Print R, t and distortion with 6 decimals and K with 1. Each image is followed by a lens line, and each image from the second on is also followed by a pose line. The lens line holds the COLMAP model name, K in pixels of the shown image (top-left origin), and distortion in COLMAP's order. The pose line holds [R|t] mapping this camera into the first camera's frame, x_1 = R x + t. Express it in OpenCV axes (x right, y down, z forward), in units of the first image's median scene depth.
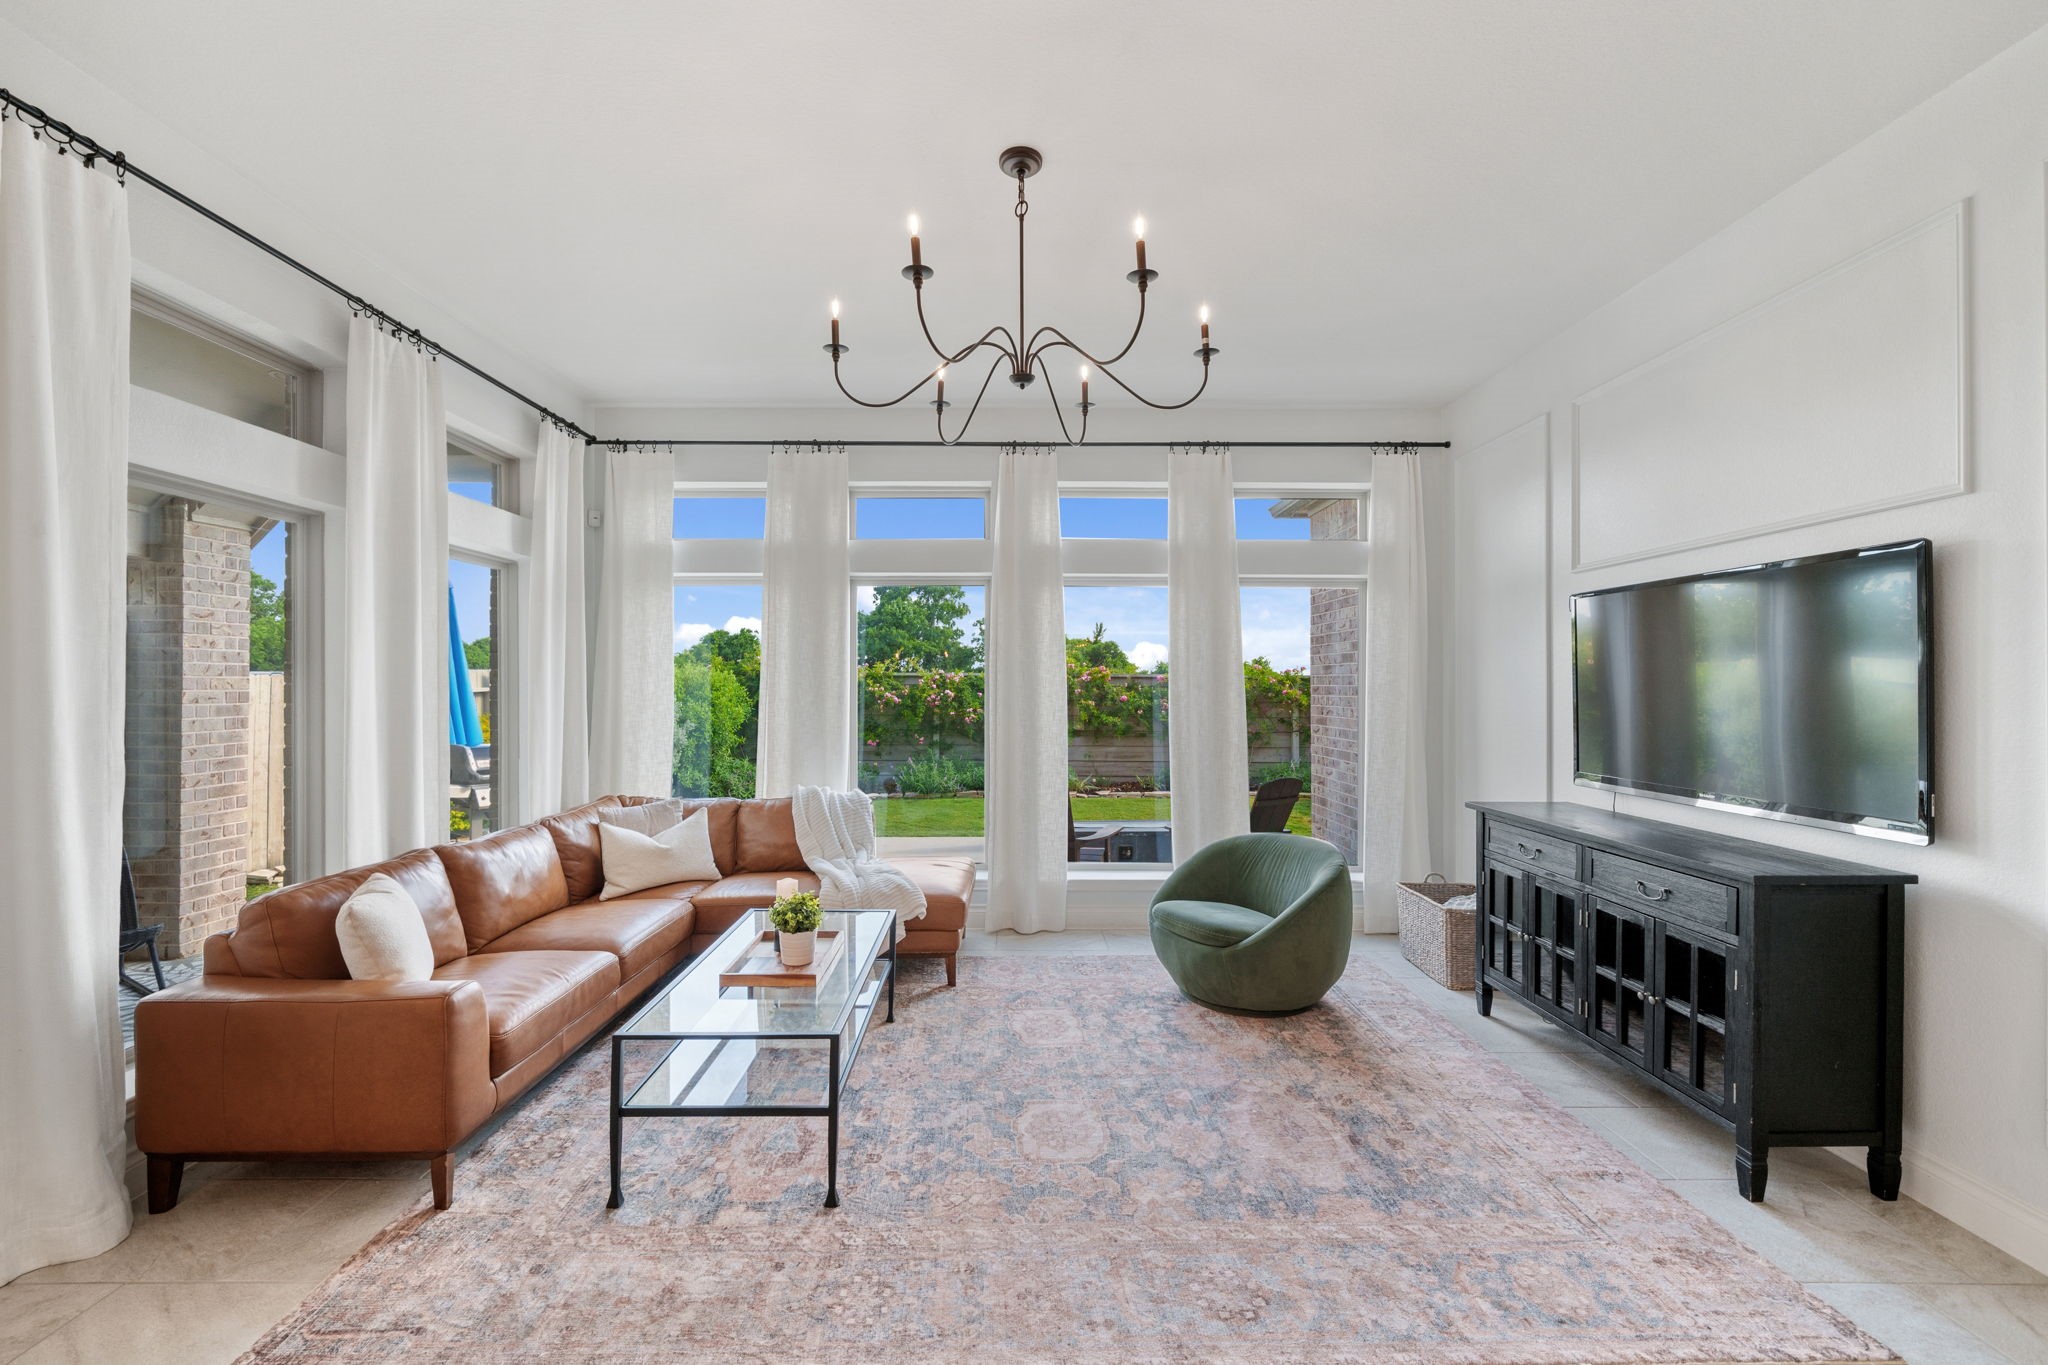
lens RADIAL K [[803.9, 0, 1018.0], [0, 803.9, 686.1], [0, 0, 1]] dist [-0.002019, 0.000382]
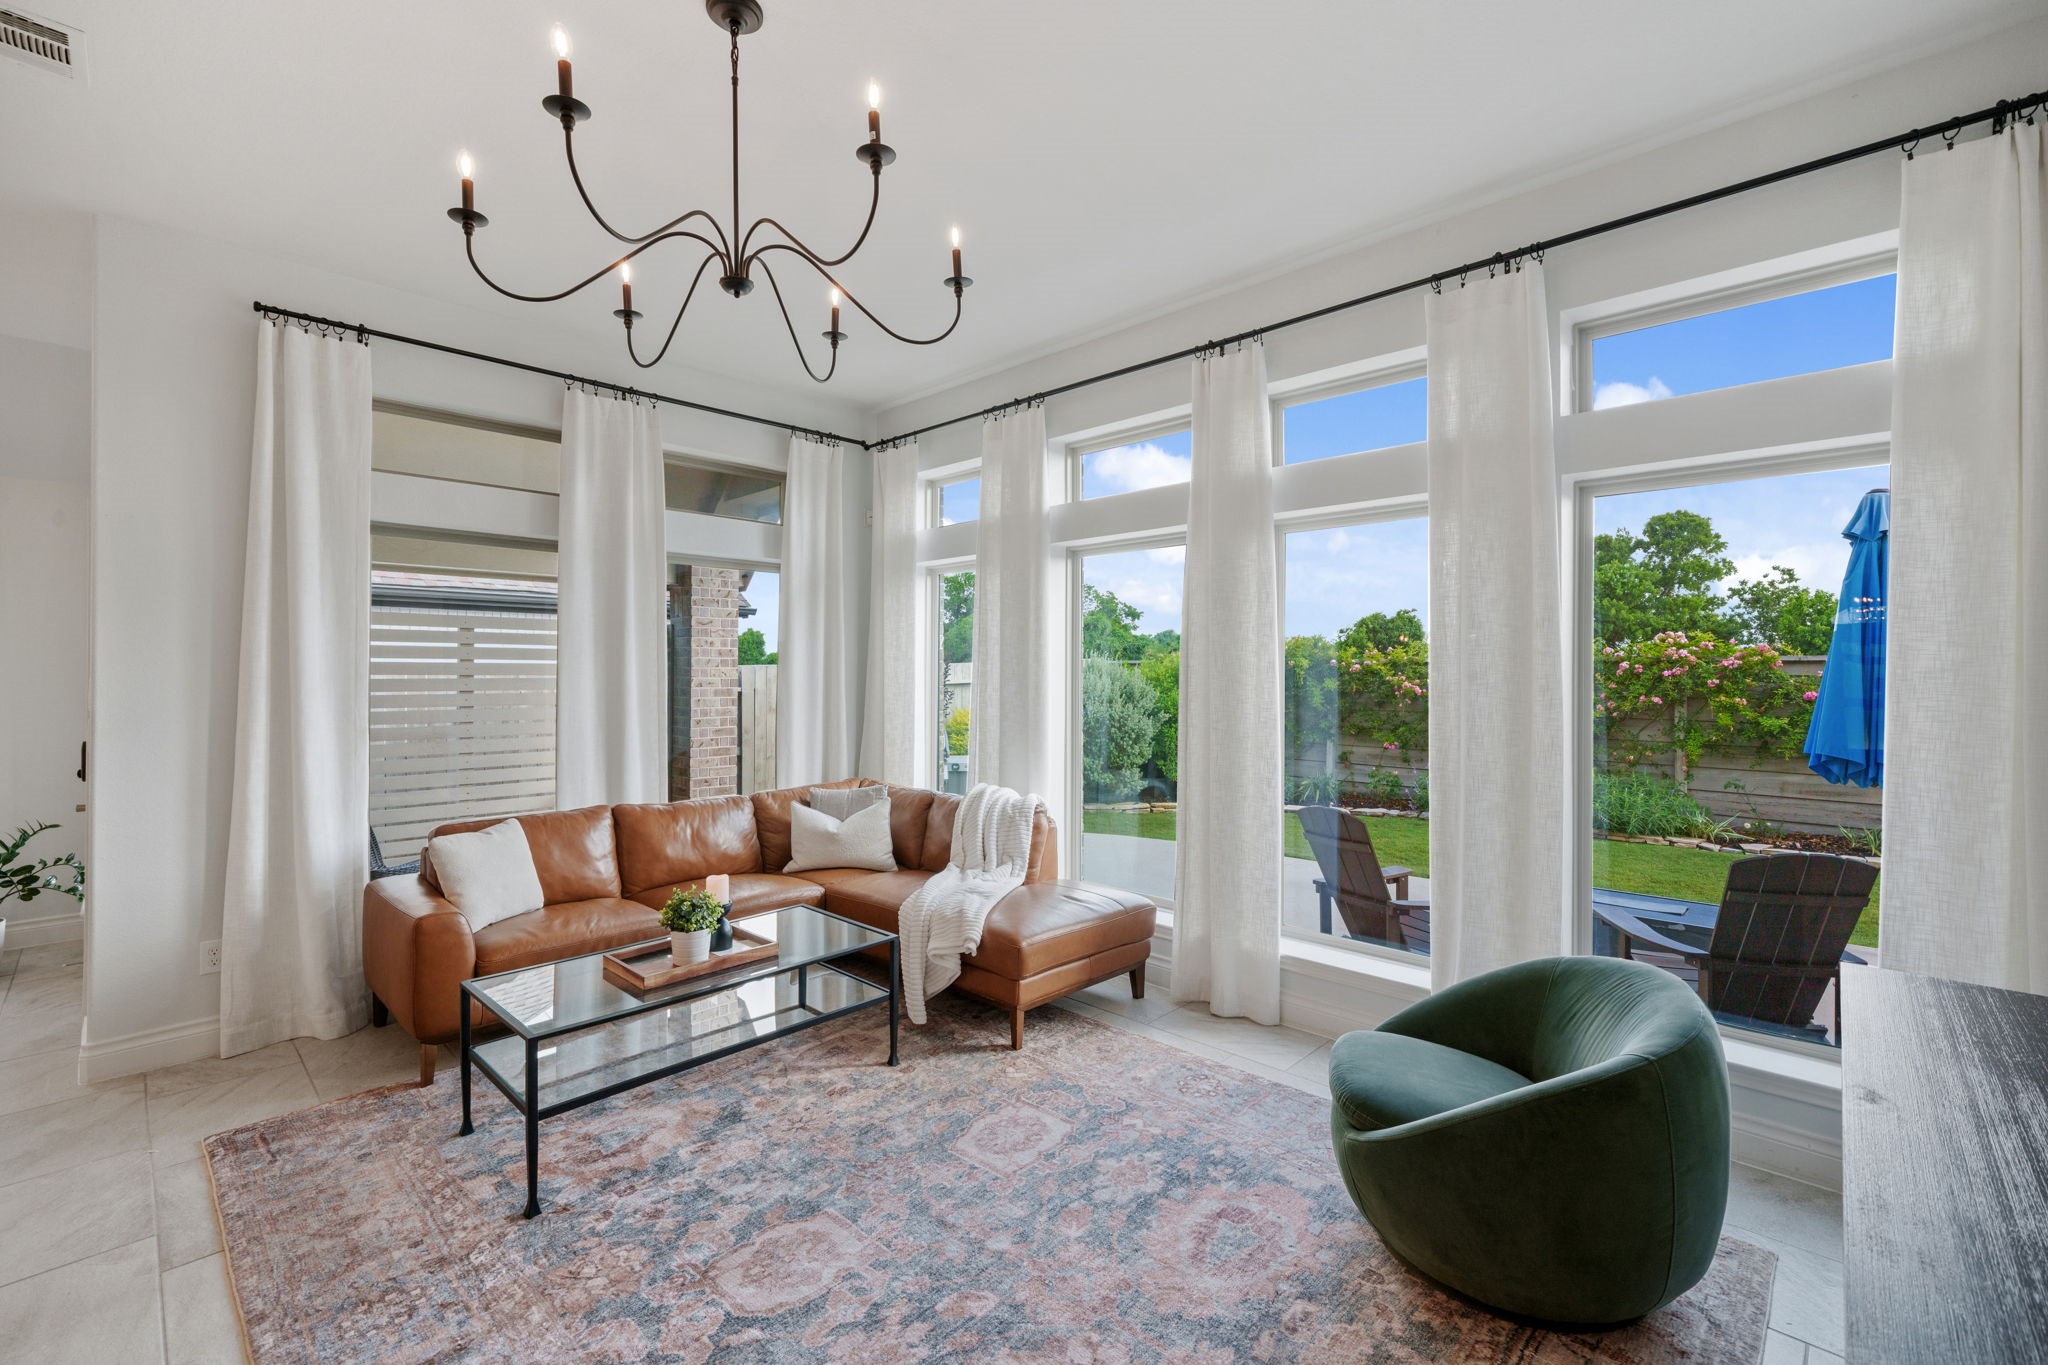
lens RADIAL K [[873.7, 0, 1024.8], [0, 873.7, 679.4], [0, 0, 1]] dist [-0.001384, -0.000275]
pose [[0.723263, 0.004346, -0.690559, 0.425292], [-0.000964, 0.999986, 0.005284, -0.000205], [0.690572, -0.003156, 0.723257, 0.305514]]
